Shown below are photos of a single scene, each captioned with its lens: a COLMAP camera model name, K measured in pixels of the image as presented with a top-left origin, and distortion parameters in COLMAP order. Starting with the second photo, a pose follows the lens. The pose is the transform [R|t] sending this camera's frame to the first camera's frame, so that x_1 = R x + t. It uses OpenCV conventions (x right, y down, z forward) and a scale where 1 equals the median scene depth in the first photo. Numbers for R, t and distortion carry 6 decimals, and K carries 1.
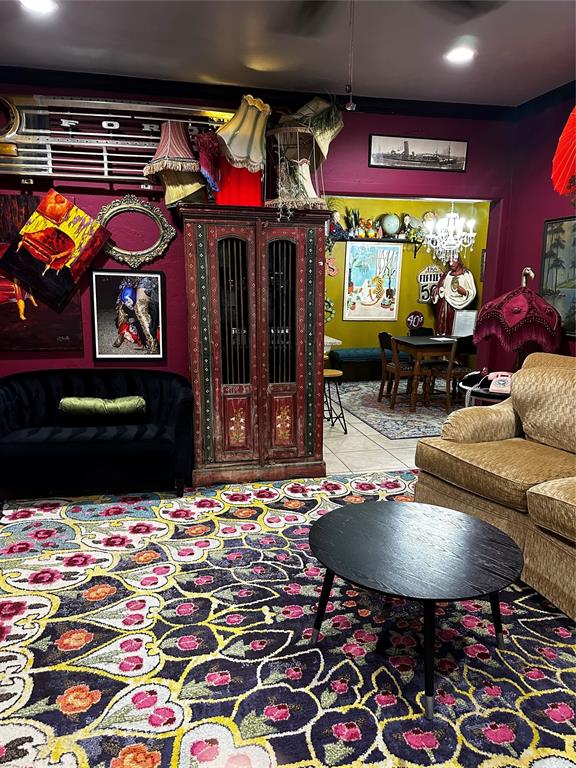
lens RADIAL K [[540.8, 0, 286.6], [0, 540.8, 383.4], [0, 0, 1]] dist [-0.049107, -0.007408]
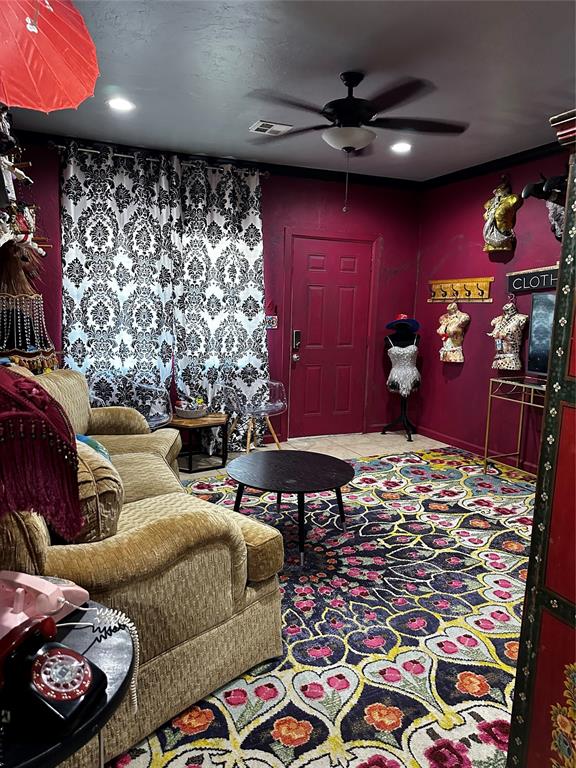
lens RADIAL K [[540.8, 0, 287.5], [0, 540.8, 384.7], [0, 0, 1]] dist [-0.049107, -0.007408]
pose [[-0.977874, 0.008387, -0.209025, 0.520014], [-0.058299, 0.948685, 0.310803, -0.406664], [0.200906, 0.316112, -0.927206, 2.176520]]
